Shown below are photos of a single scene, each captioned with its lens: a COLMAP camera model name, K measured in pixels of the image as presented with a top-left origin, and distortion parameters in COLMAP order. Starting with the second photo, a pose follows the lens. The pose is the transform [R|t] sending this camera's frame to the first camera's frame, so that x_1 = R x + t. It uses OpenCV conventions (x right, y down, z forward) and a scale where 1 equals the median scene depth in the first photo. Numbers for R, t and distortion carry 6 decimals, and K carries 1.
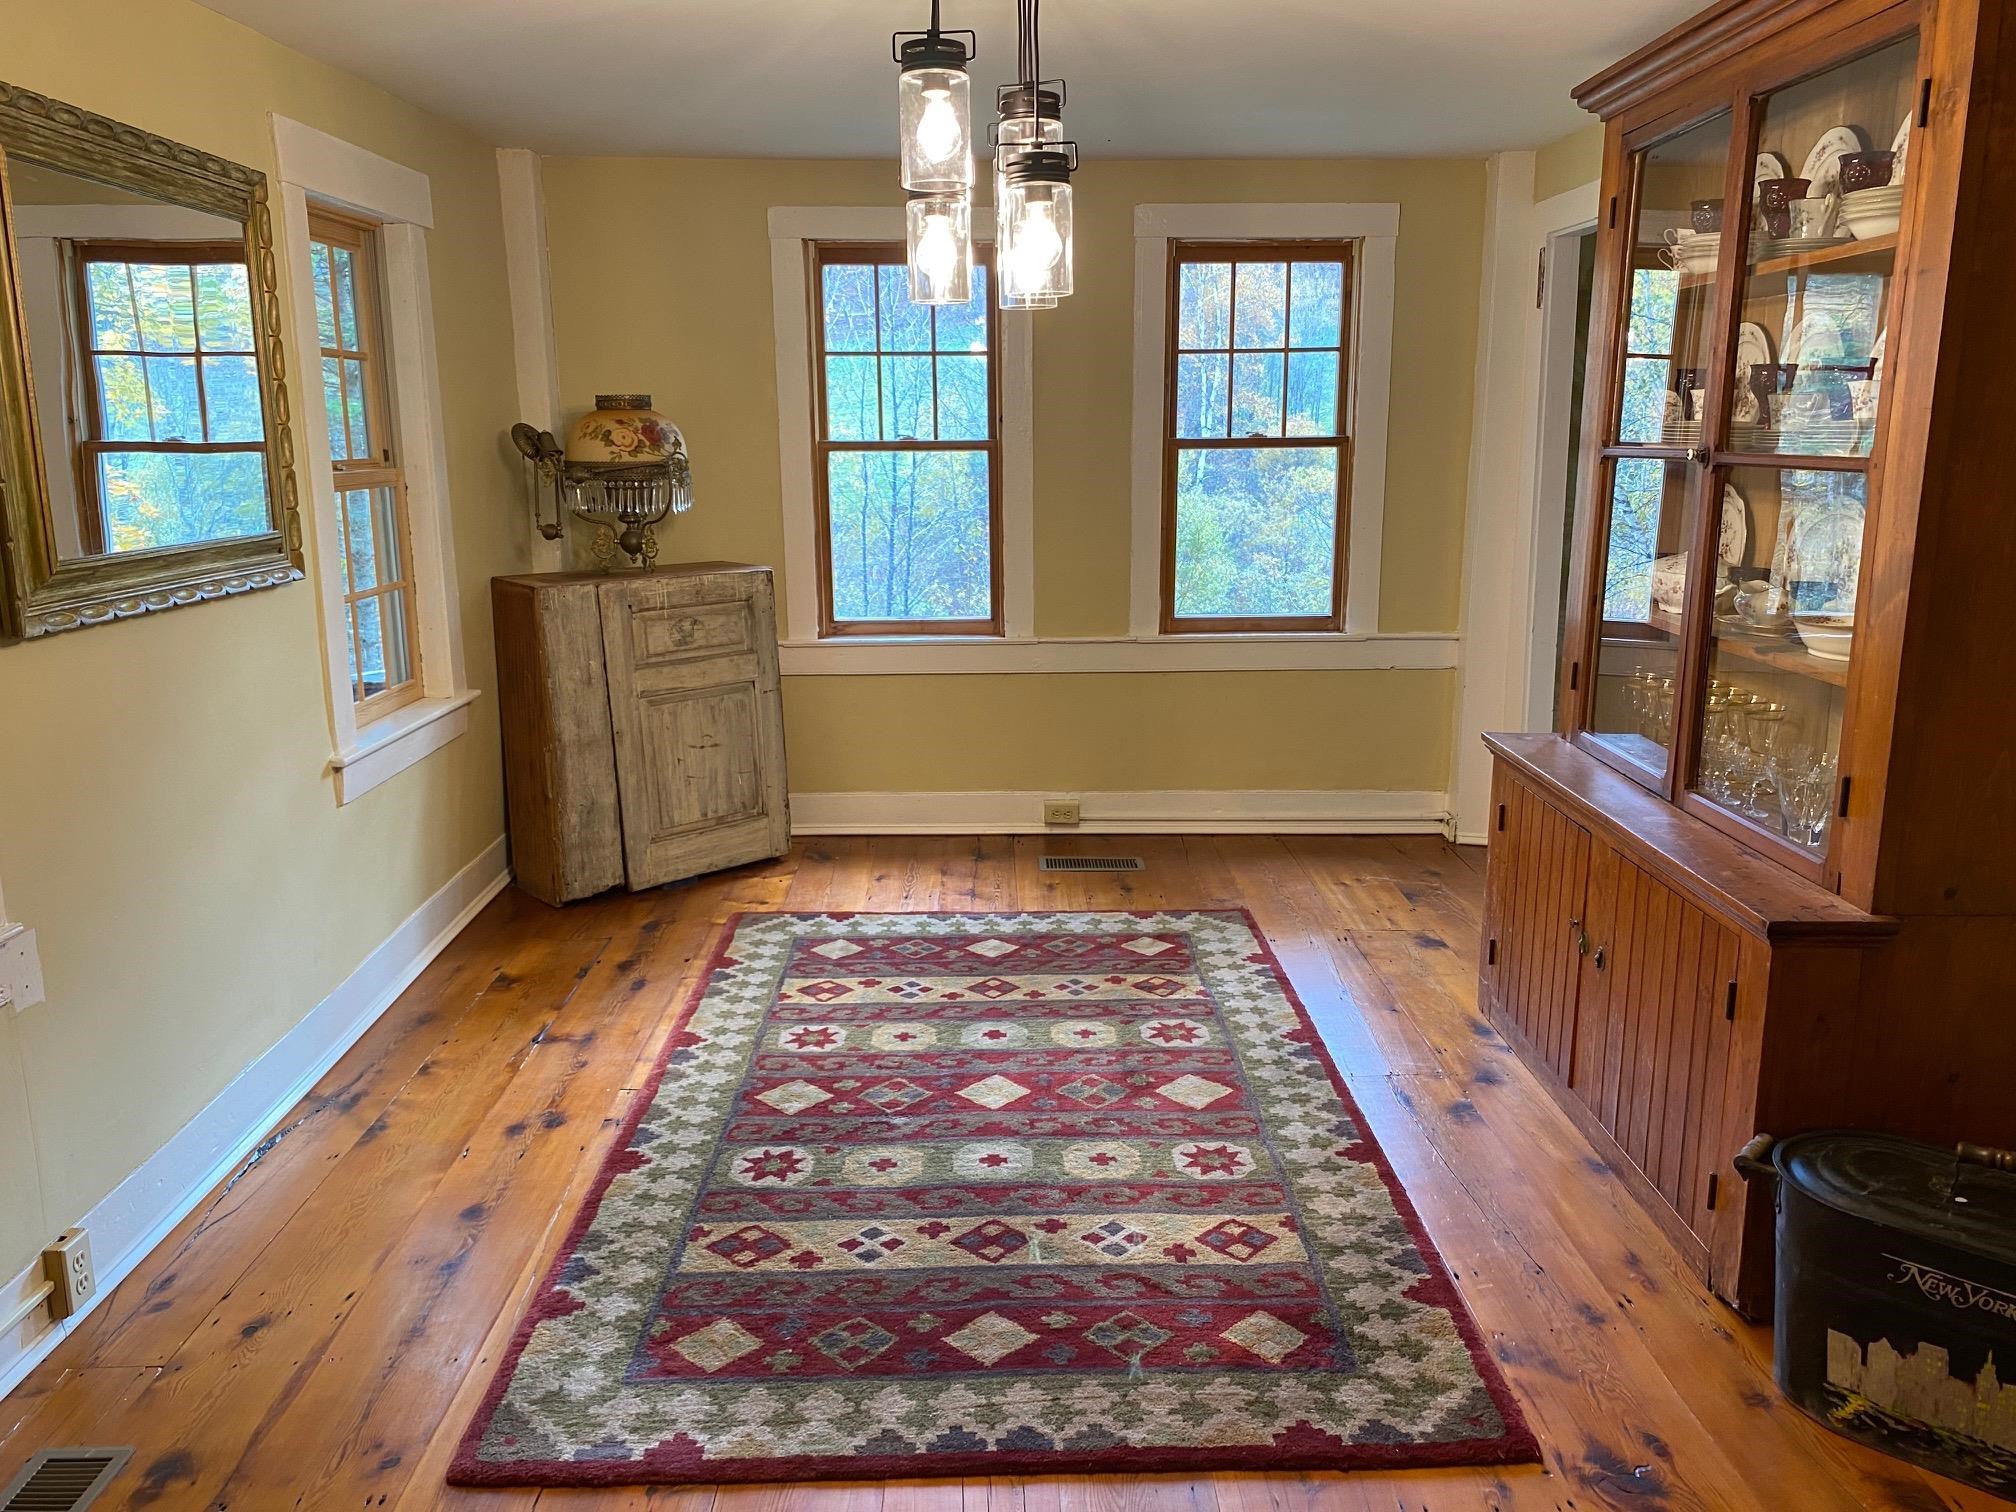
lens RADIAL K [[1541.9, 0, 1005.0], [0, 1541.9, 755.0], [0, 0, 1]] dist [-0.001909, -0.002723]
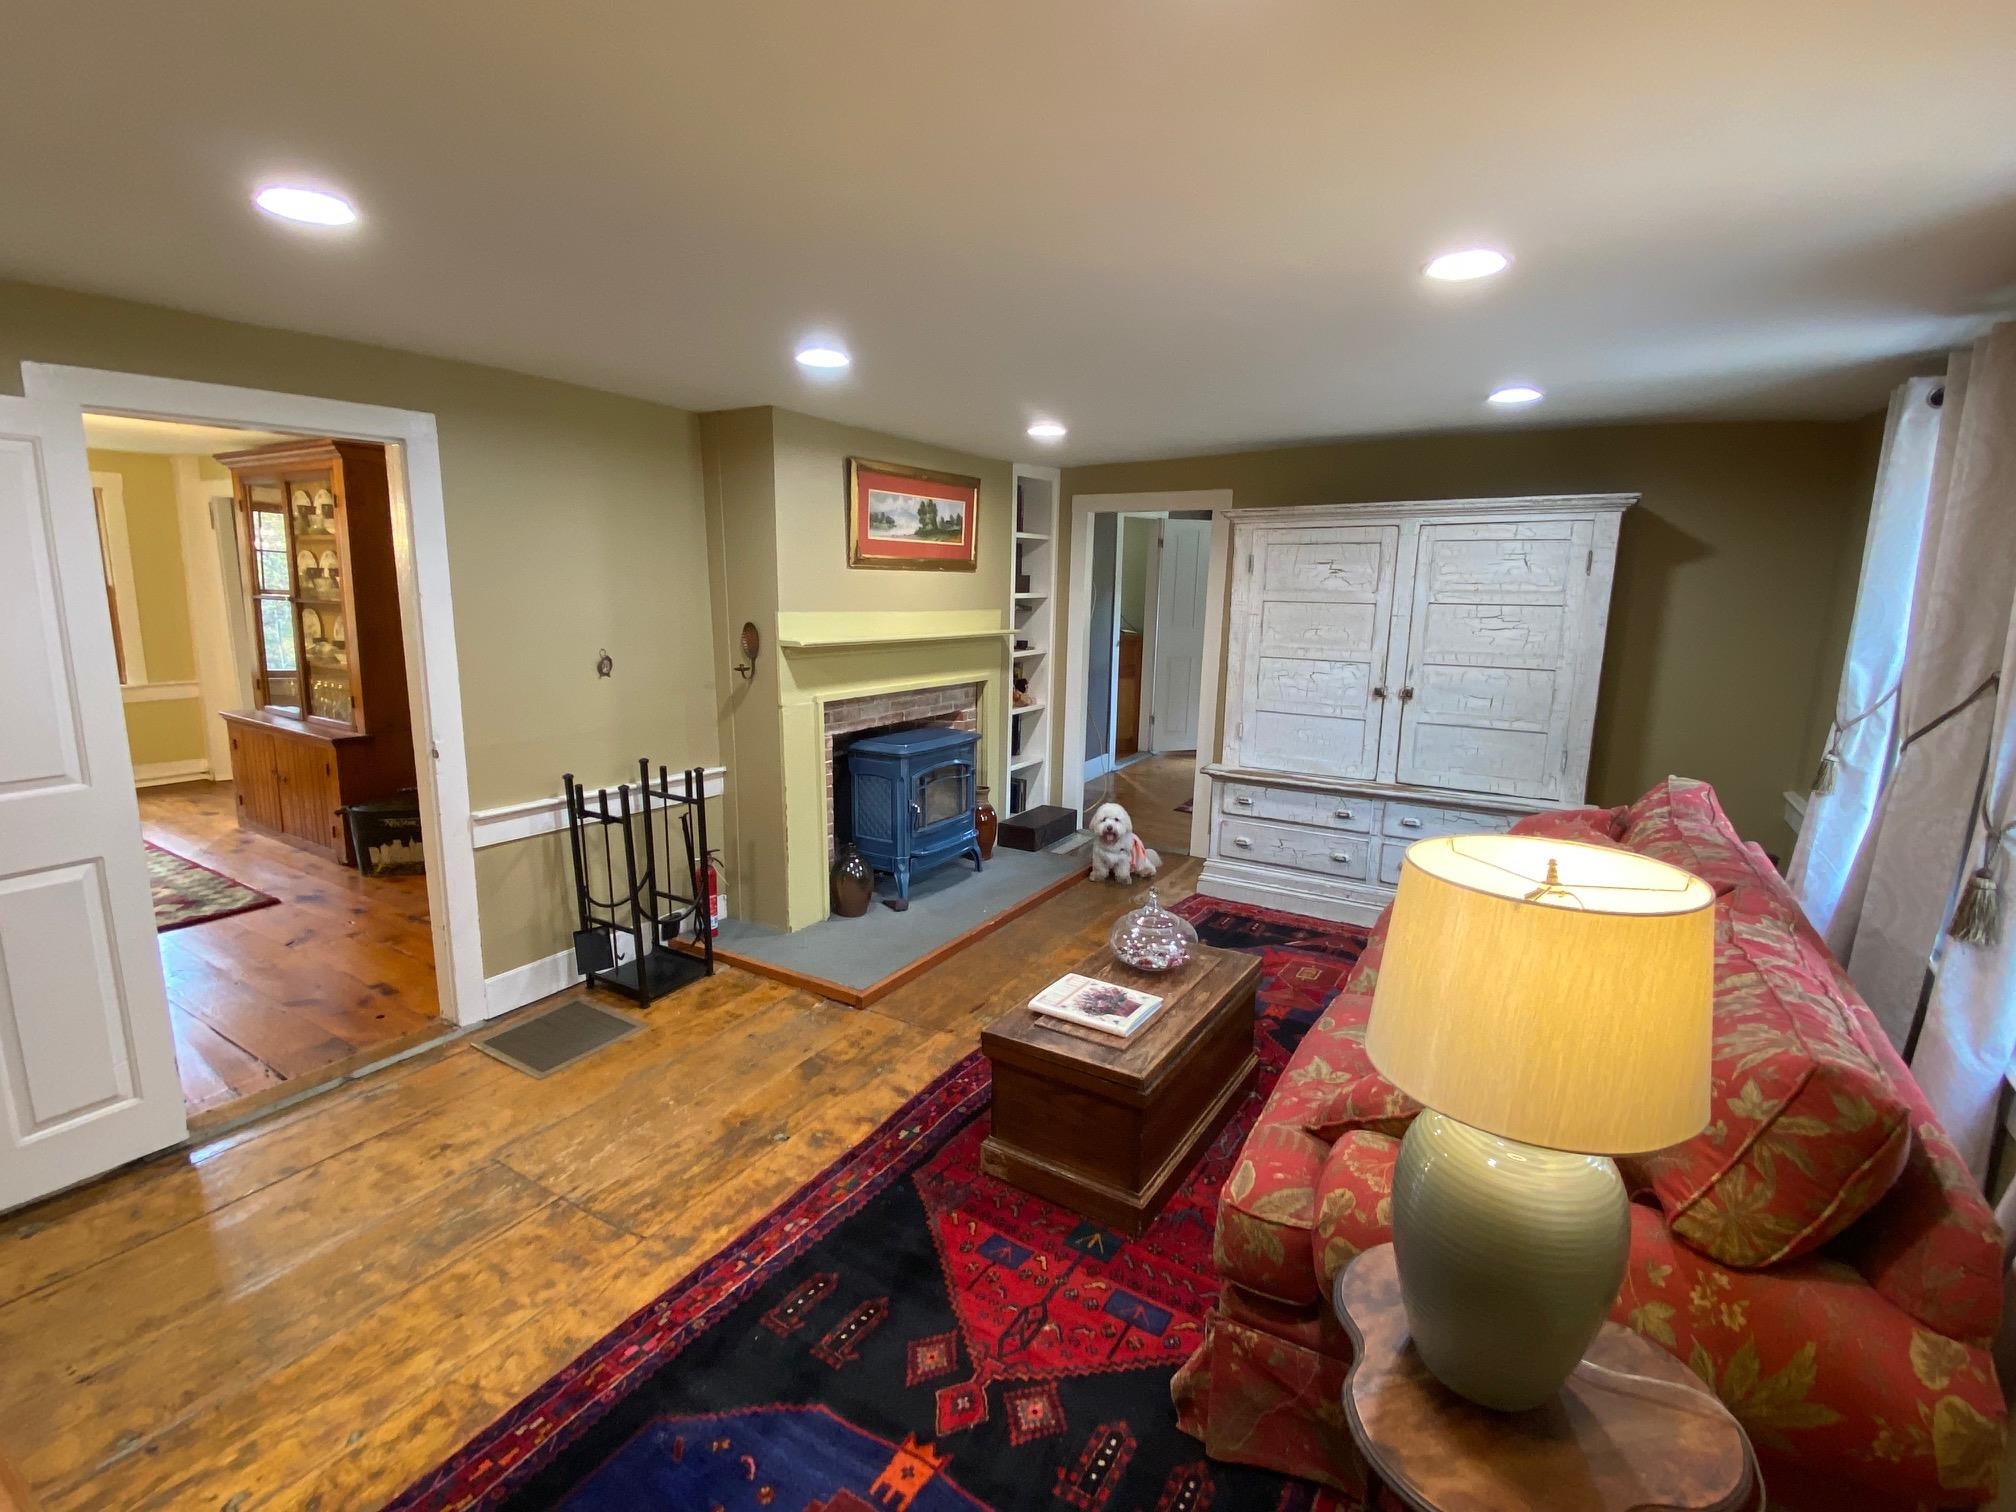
lens RADIAL K [[953.7, 0, 992.4], [0, 953.7, 757.1], [0, 0, 1]] dist [-0.004757, -0.000194]
pose [[0.547102, -0.129784, 0.826943, -0.348070], [0.147540, 0.987392, 0.057354, 0.193054], [-0.823961, 0.090628, 0.559353, -1.072086]]
